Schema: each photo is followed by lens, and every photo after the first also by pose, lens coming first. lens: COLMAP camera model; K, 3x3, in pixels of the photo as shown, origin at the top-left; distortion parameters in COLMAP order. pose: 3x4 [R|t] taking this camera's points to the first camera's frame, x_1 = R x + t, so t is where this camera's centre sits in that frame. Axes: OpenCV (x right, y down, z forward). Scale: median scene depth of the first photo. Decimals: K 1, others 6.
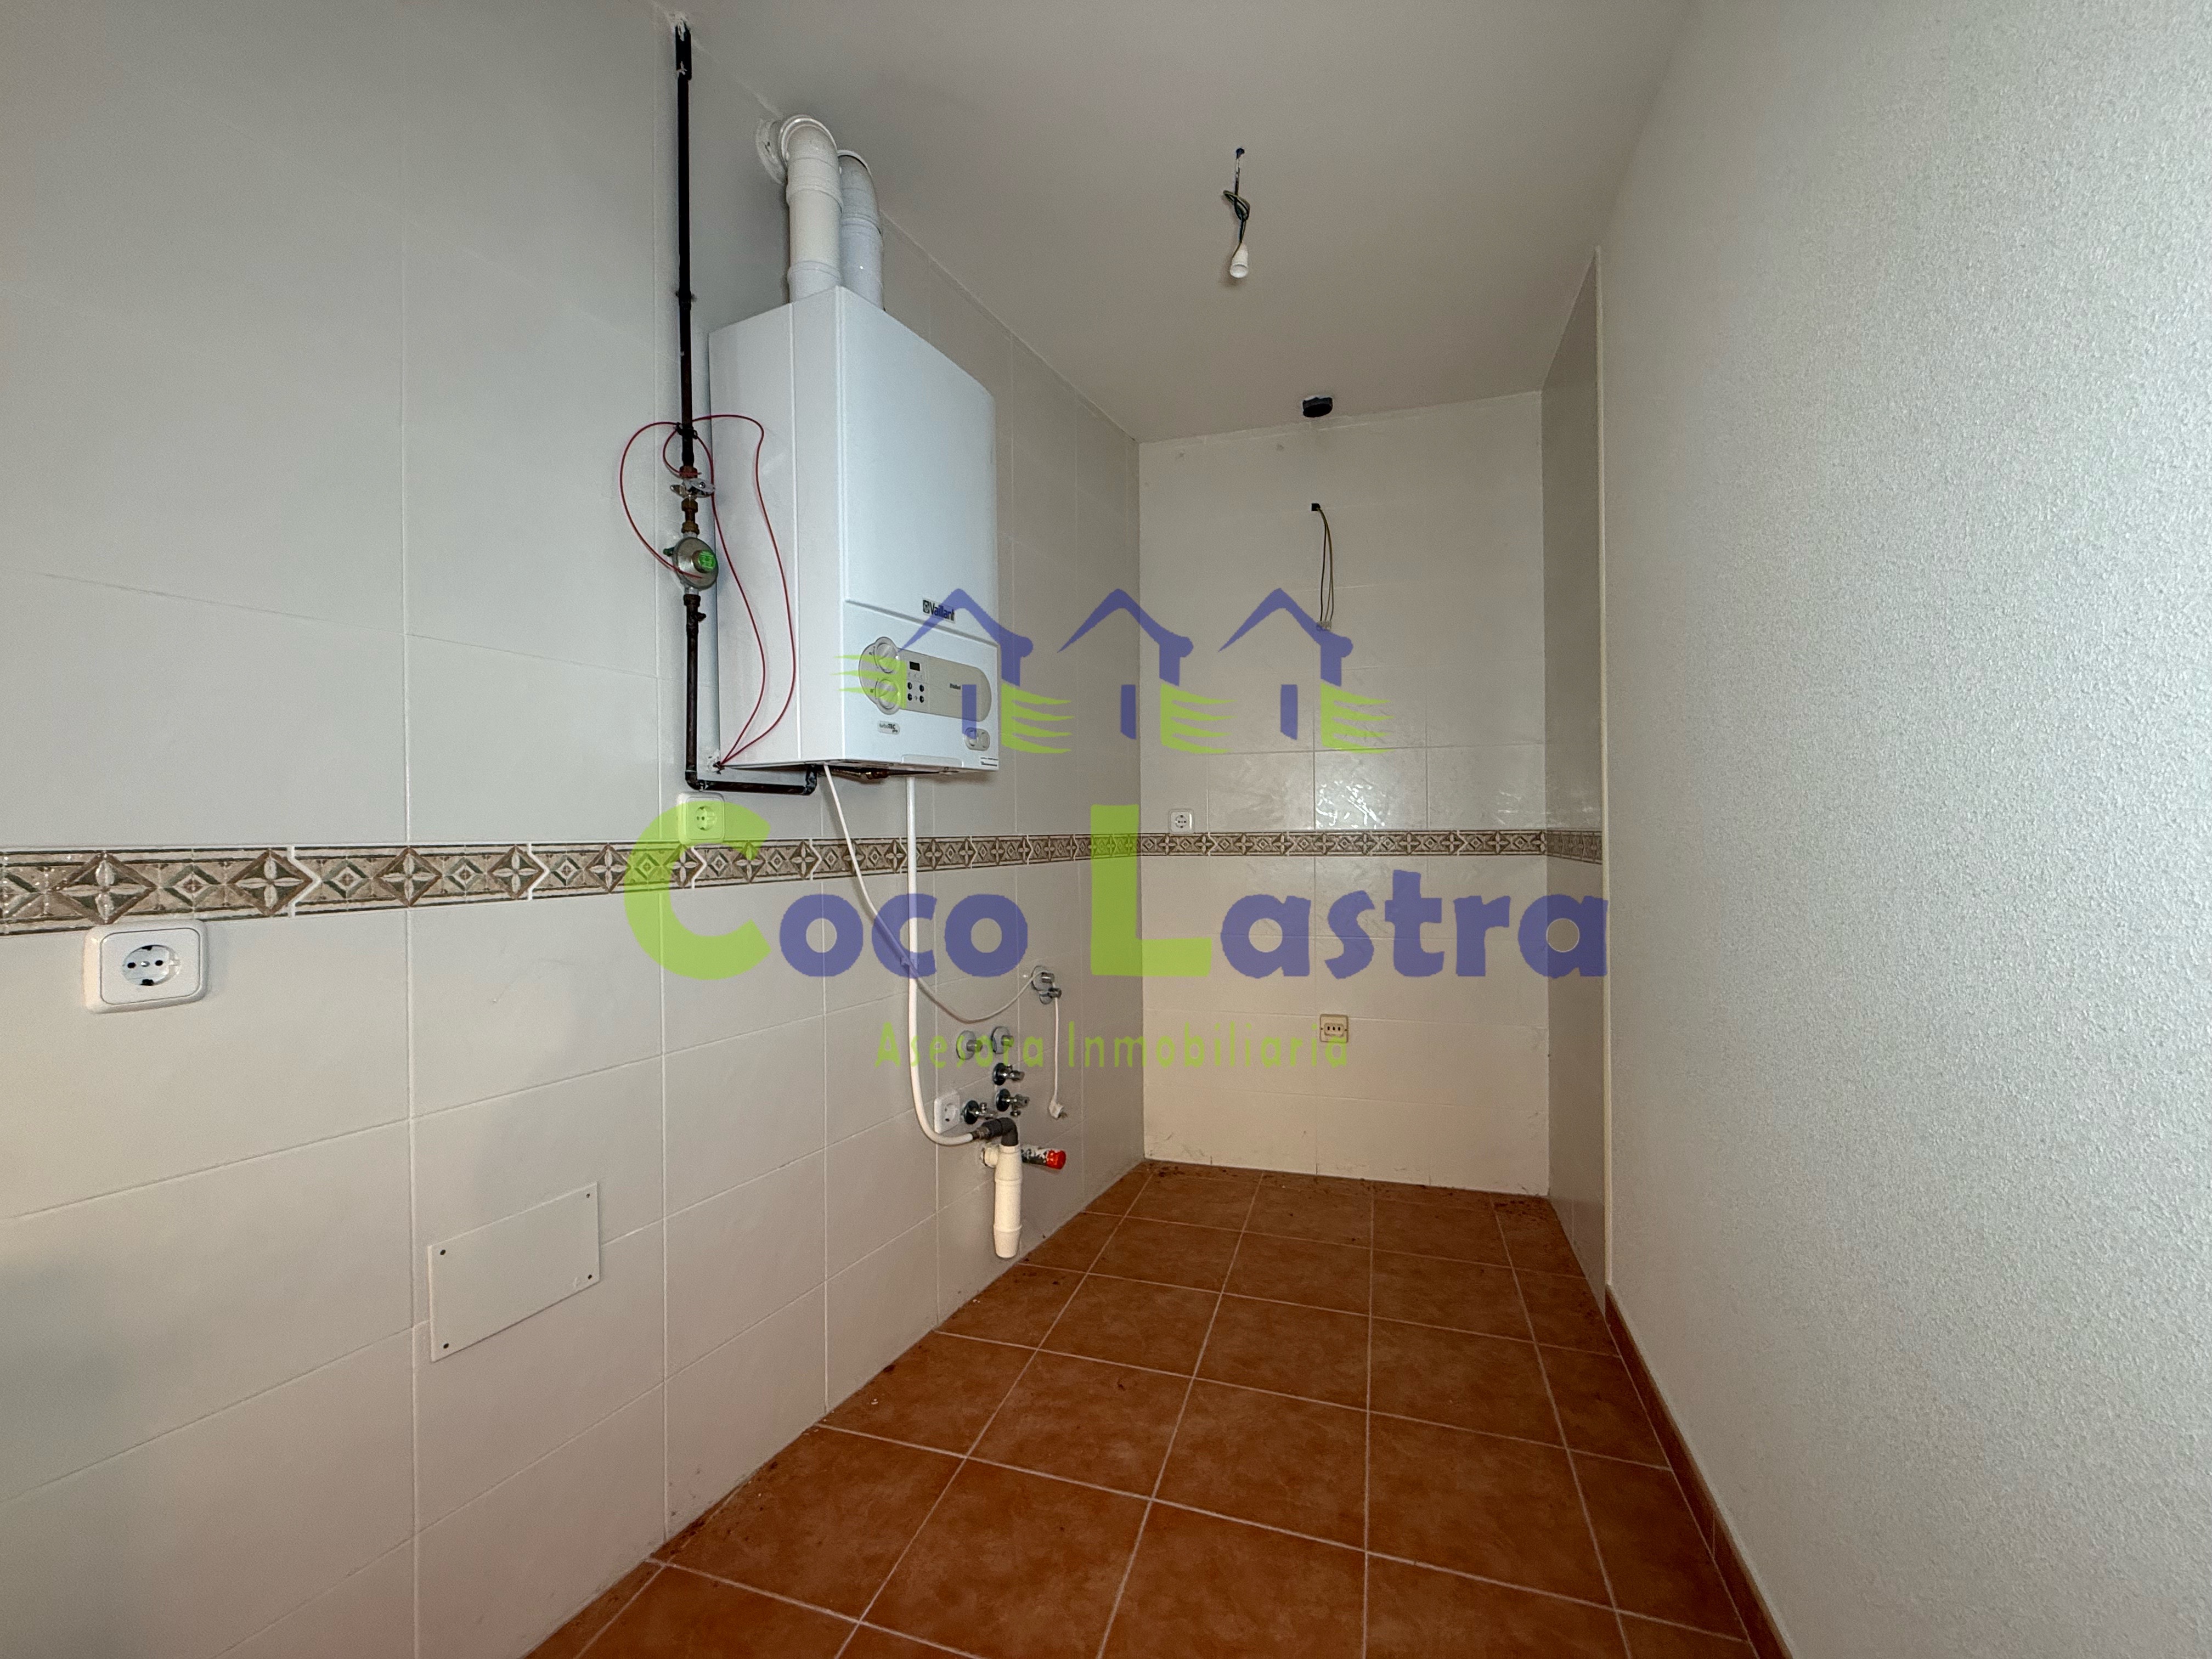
lens RADIAL K [[875.2, 0, 1094.9], [0, 875.2, 832.3], [0, 0, 1]] dist [-0.000064, -0.000672]
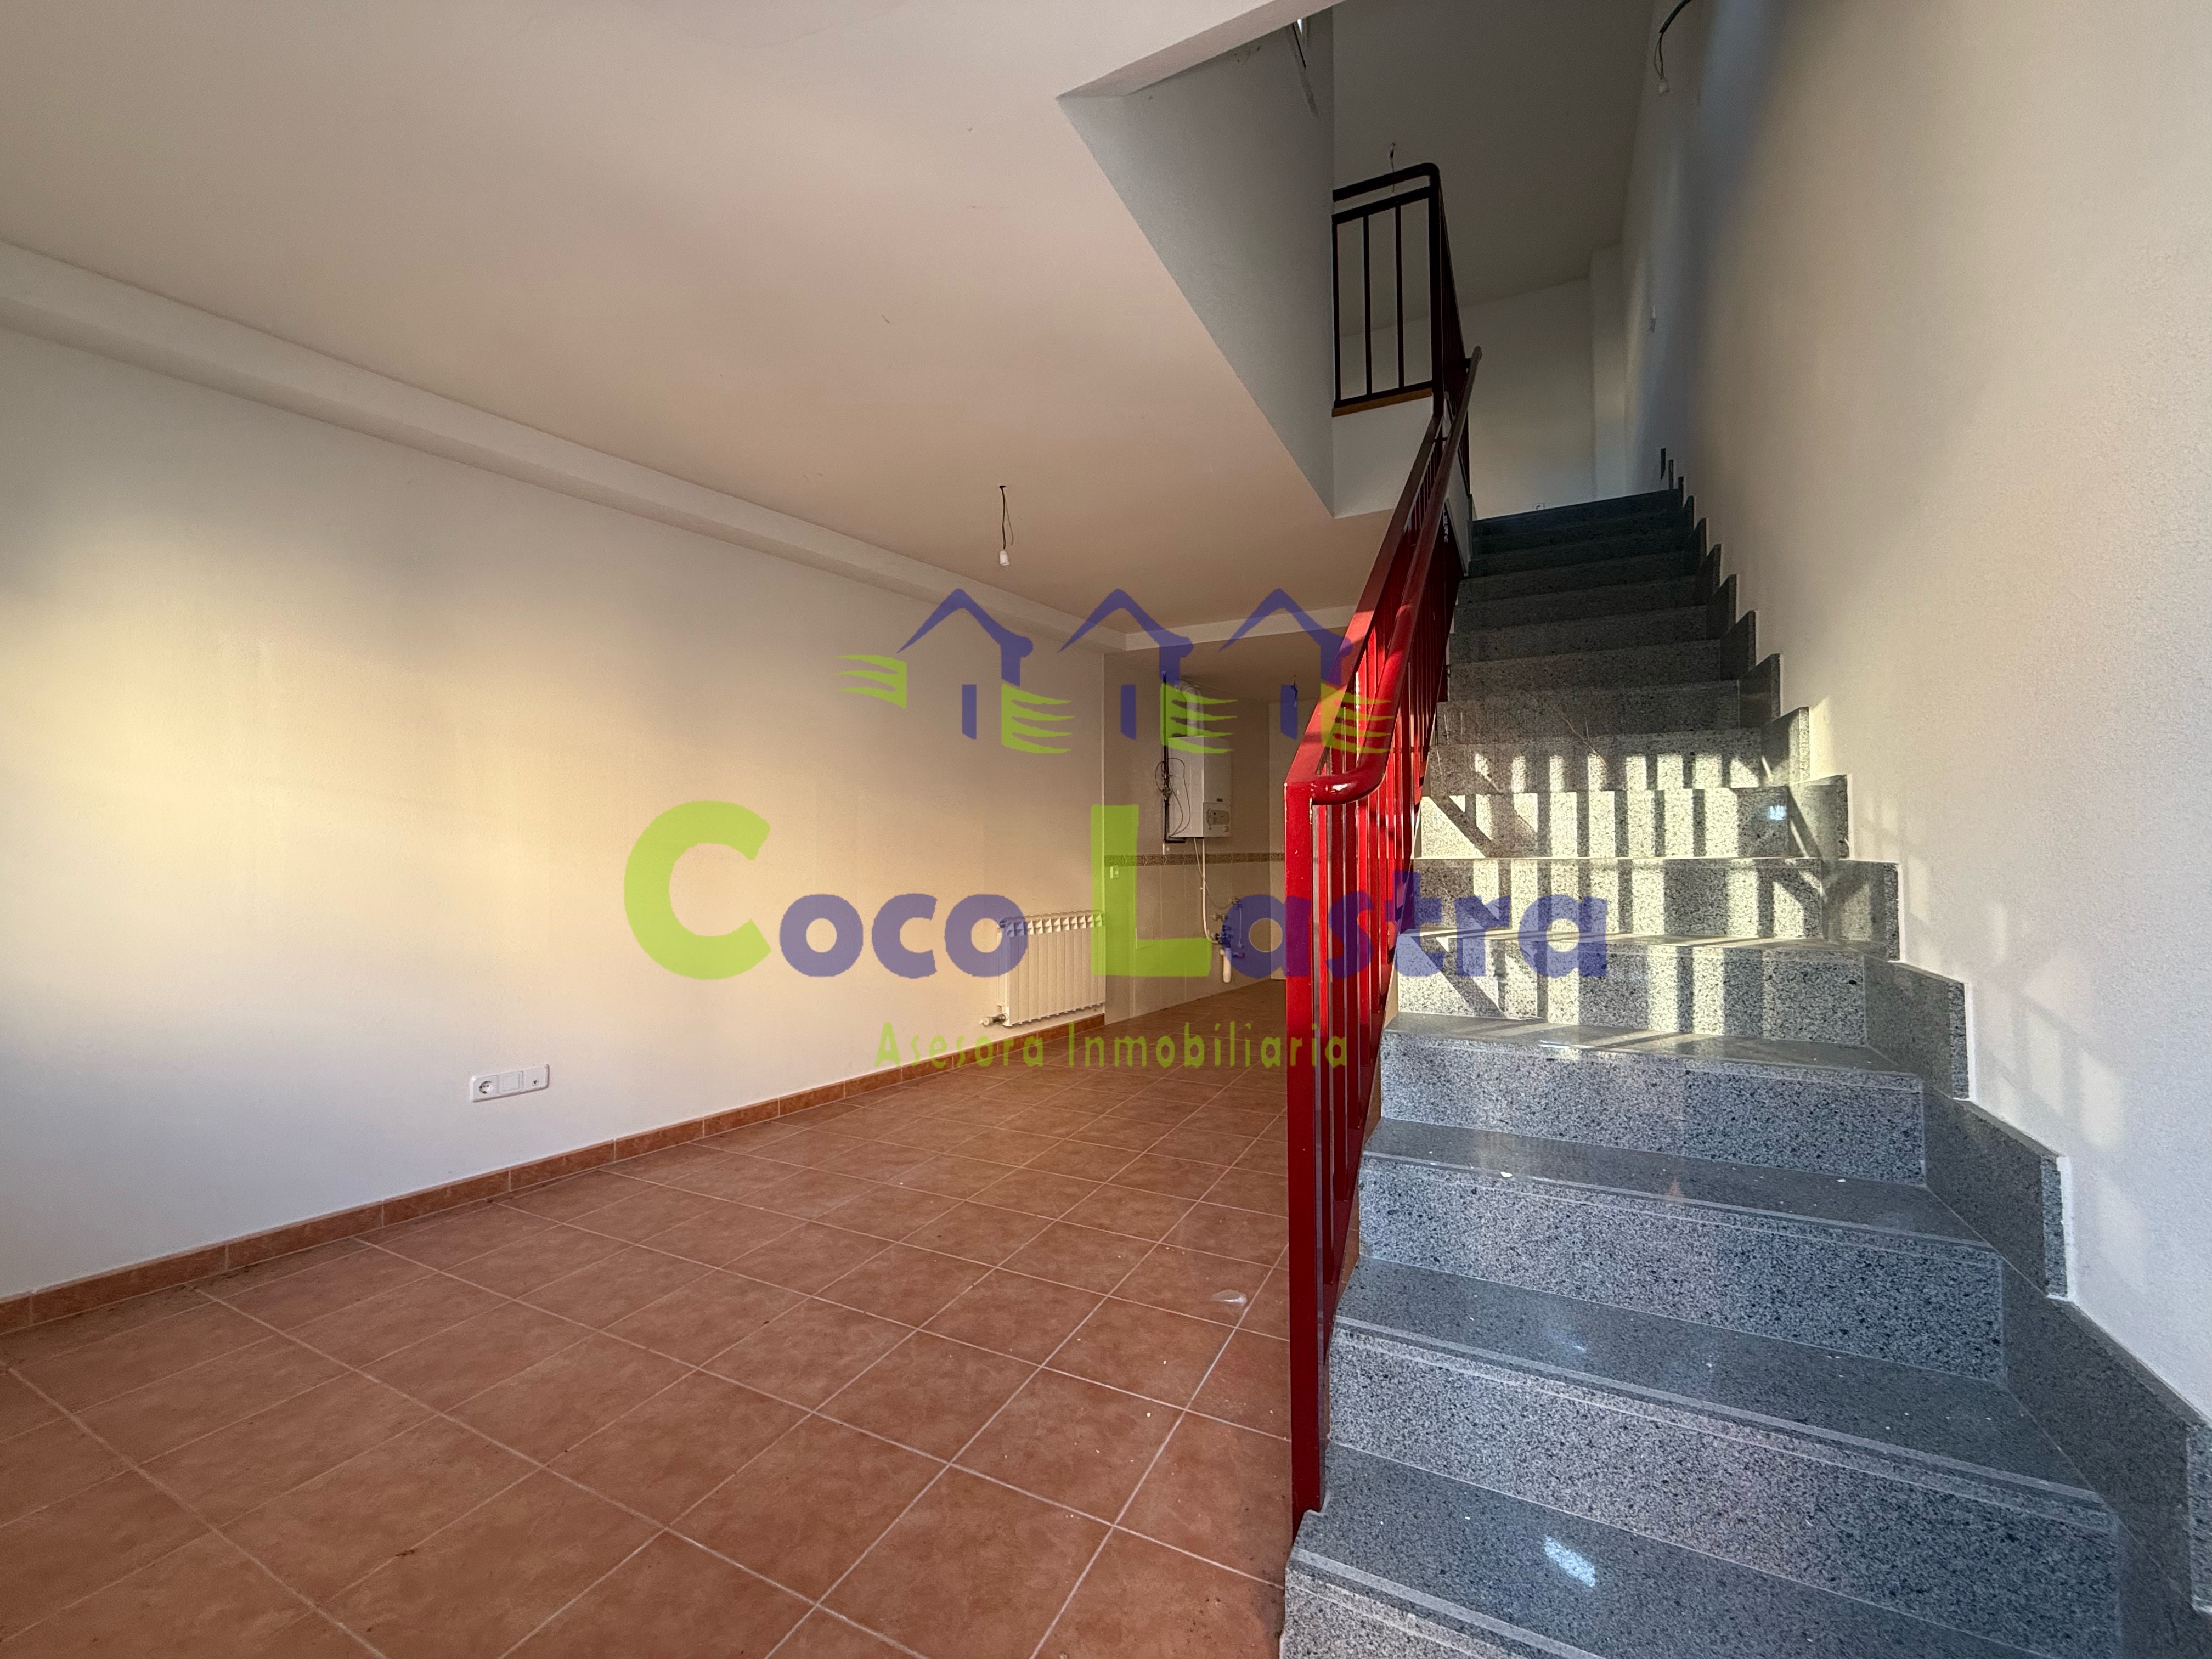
lens RADIAL K [[875.2, 0, 1094.9], [0, 875.2, 832.3], [0, 0, 1]] dist [-0.000064, -0.000672]
pose [[0.989311, 0.001608, -0.145810, -0.154963], [-0.004324, 0.999823, -0.018308, -0.018428], [0.145754, 0.018743, 0.989143, -3.134756]]
